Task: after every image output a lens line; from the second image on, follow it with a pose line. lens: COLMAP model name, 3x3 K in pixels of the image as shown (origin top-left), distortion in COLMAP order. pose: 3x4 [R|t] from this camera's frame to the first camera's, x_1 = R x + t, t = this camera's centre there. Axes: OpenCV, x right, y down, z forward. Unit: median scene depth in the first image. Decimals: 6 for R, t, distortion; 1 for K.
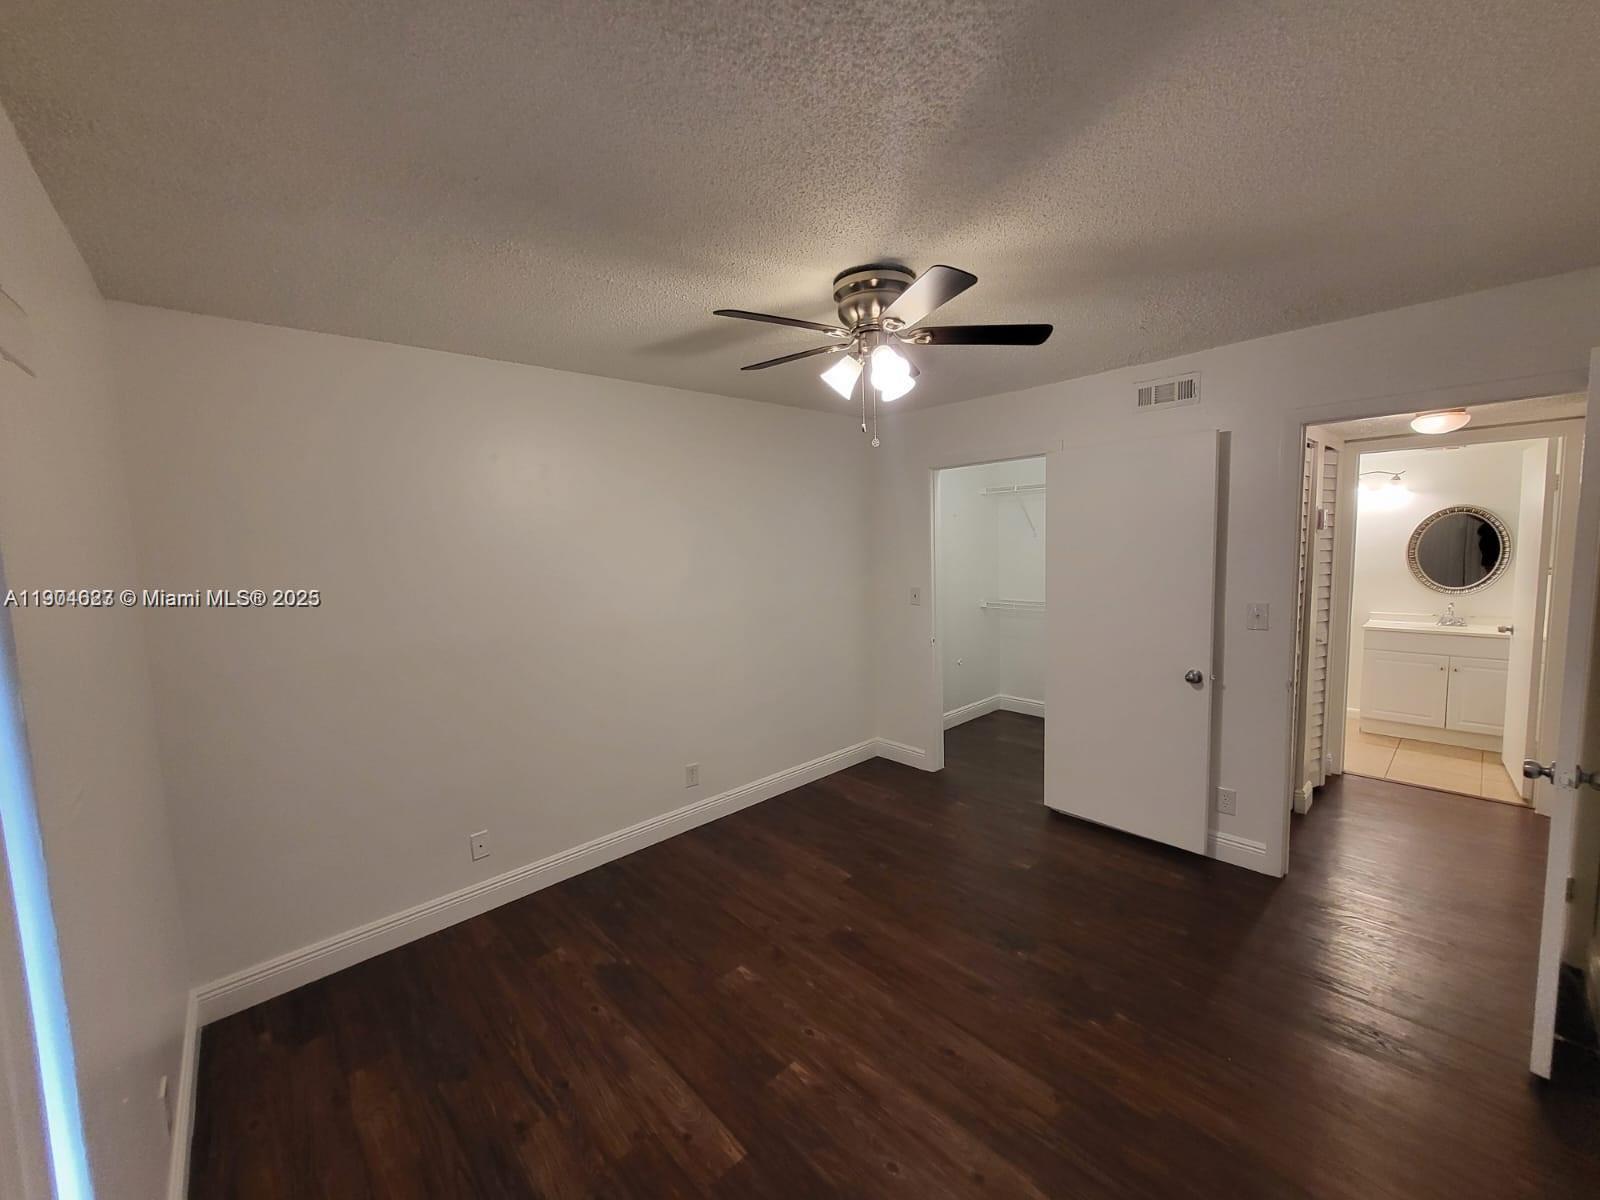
lens RADIAL K [[624.9, 0, 794.4], [0, 624.9, 599.6], [0, 0, 1]] dist [0.002360, -0.000342]
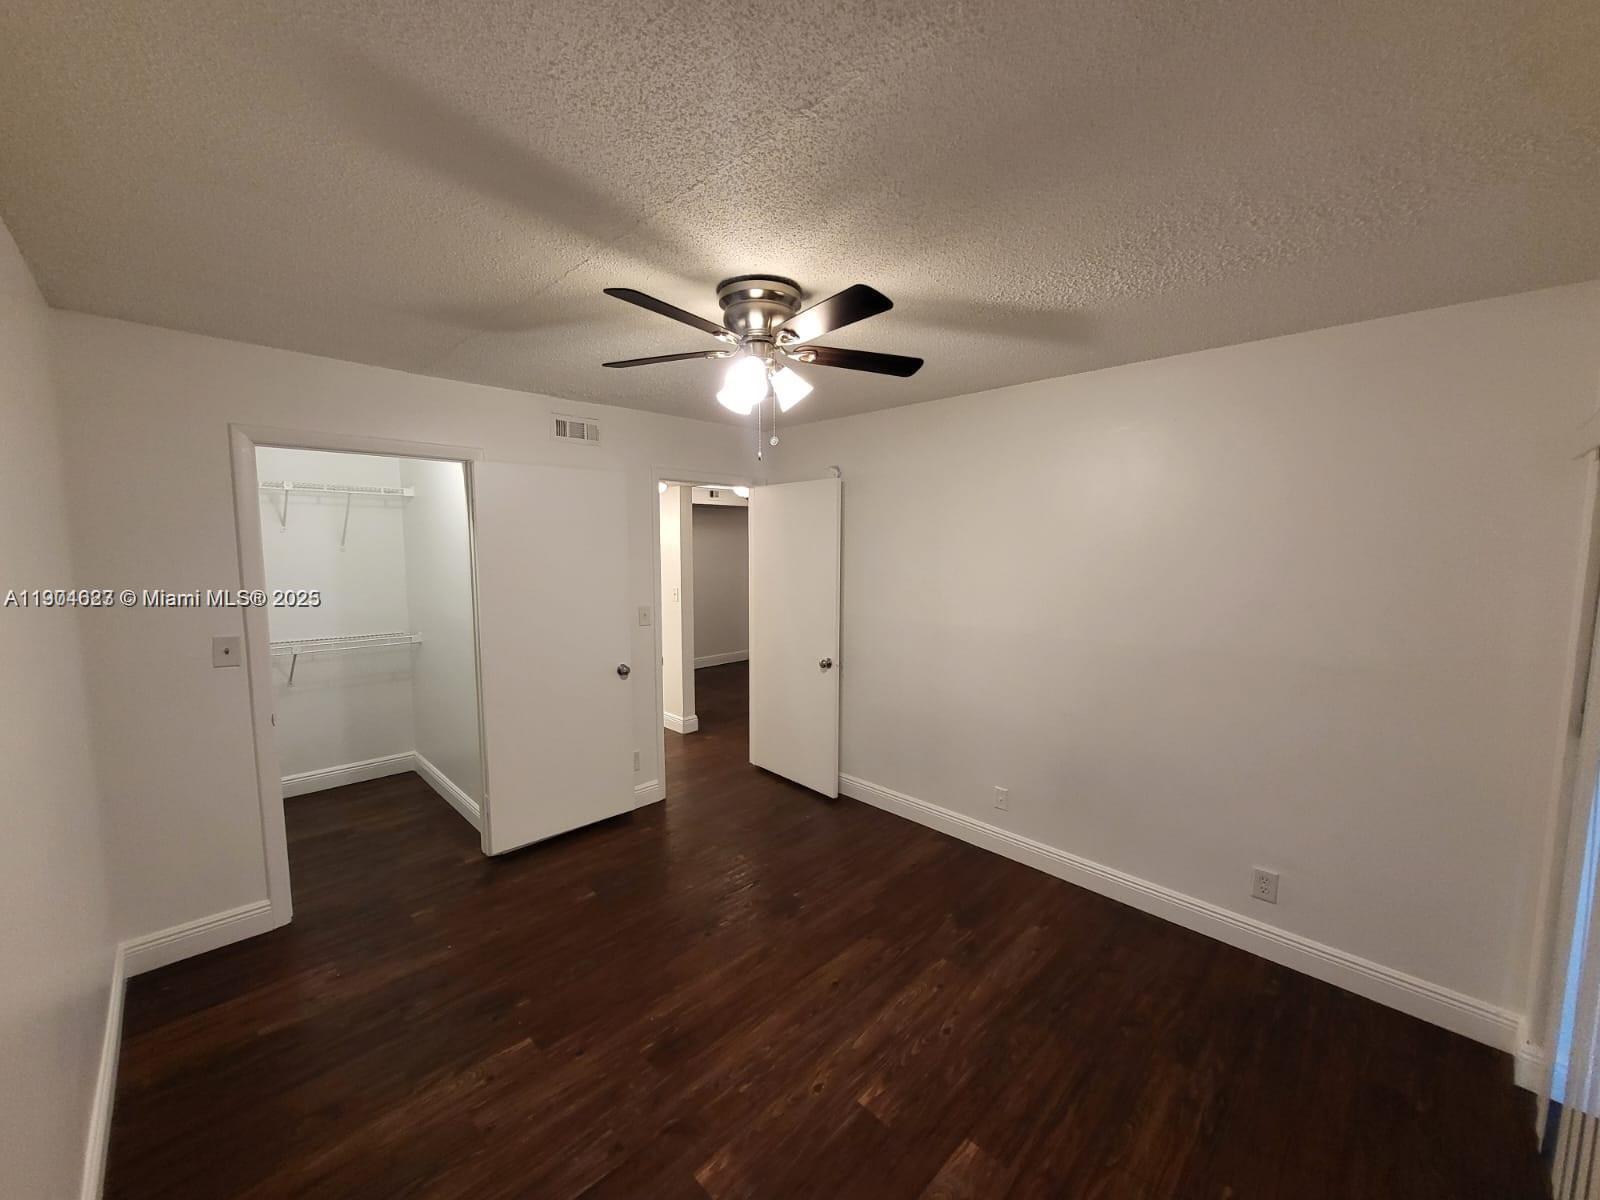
lens RADIAL K [[624.9, 0, 792.0], [0, 624.9, 601.1], [0, 0, 1]] dist [0.002360, -0.000342]
pose [[-0.036529, -0.062945, 0.997348, -0.853890], [0.094886, 0.993287, 0.066164, -0.087161], [-0.994818, 0.097051, -0.030311, 1.000148]]
